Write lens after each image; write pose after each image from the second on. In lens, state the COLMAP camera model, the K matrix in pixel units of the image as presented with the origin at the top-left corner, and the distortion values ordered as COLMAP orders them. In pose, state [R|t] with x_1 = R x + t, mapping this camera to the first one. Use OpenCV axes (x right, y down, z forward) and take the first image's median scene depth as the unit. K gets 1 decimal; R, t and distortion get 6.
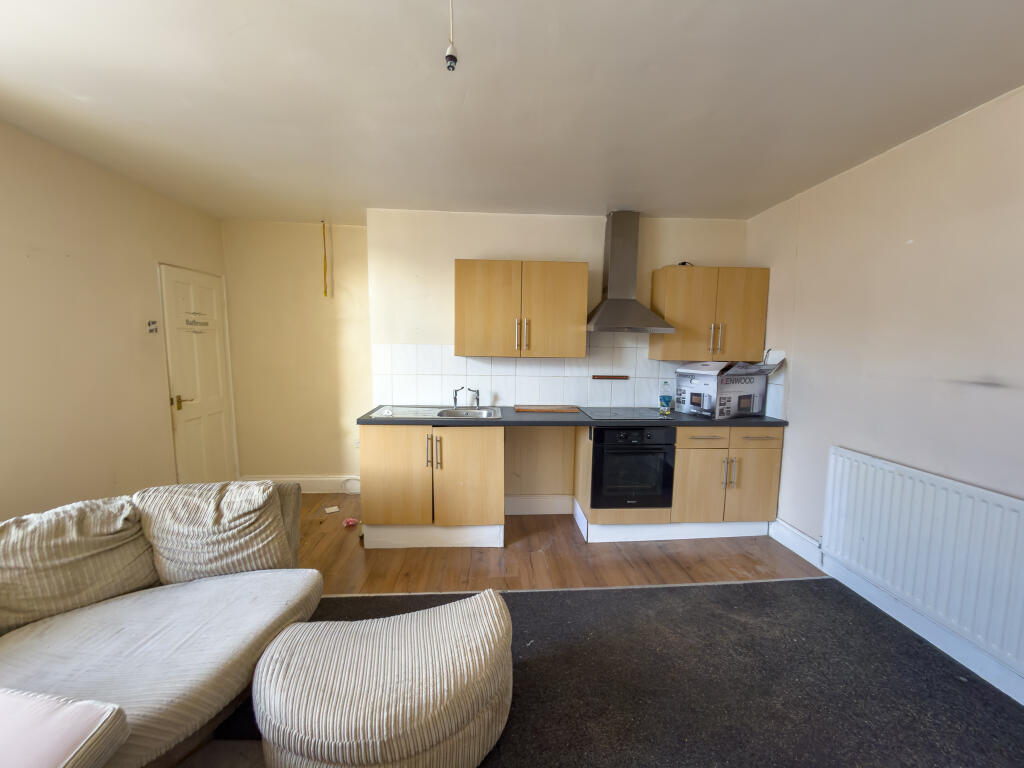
lens RADIAL K [[416.1, 0, 506.4], [0, 416.1, 385.8], [0, 0, 1]] dist [0.002142, -0.000689]
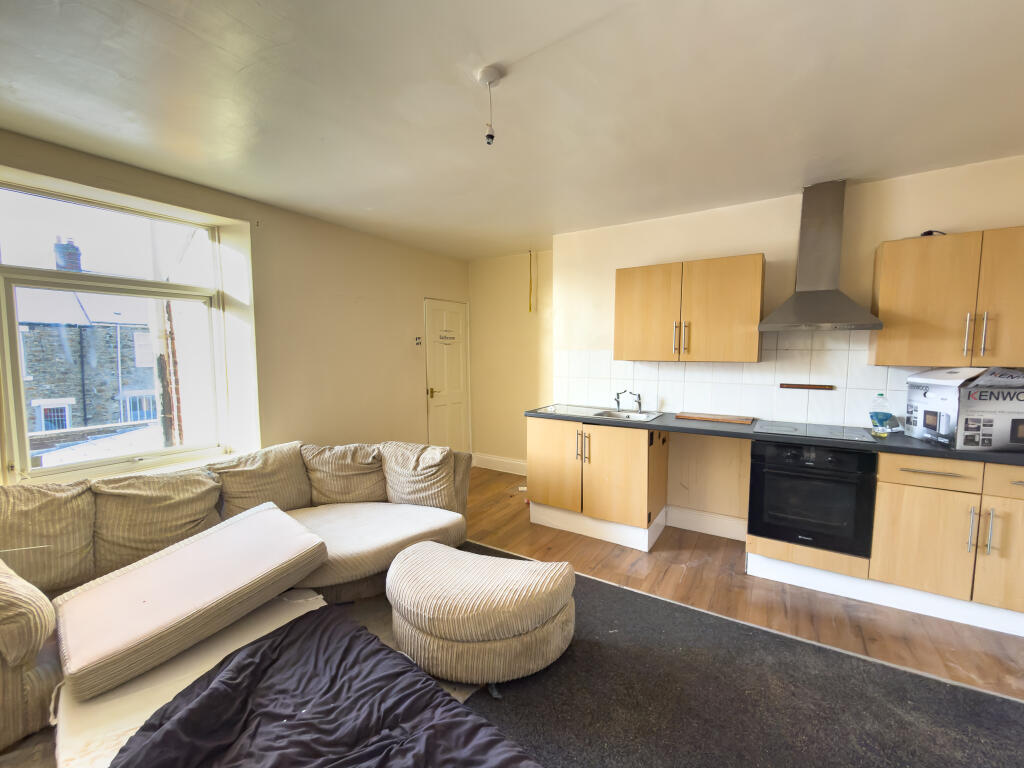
lens RADIAL K [[416.1, 0, 501.2], [0, 416.1, 384.2], [0, 0, 1]] dist [0.002142, -0.000689]
pose [[0.803436, 0.033079, -0.594472, 0.294211], [-0.050668, 0.998632, -0.012911, 0.018493], [0.593232, 0.040494, 0.804013, -0.020392]]
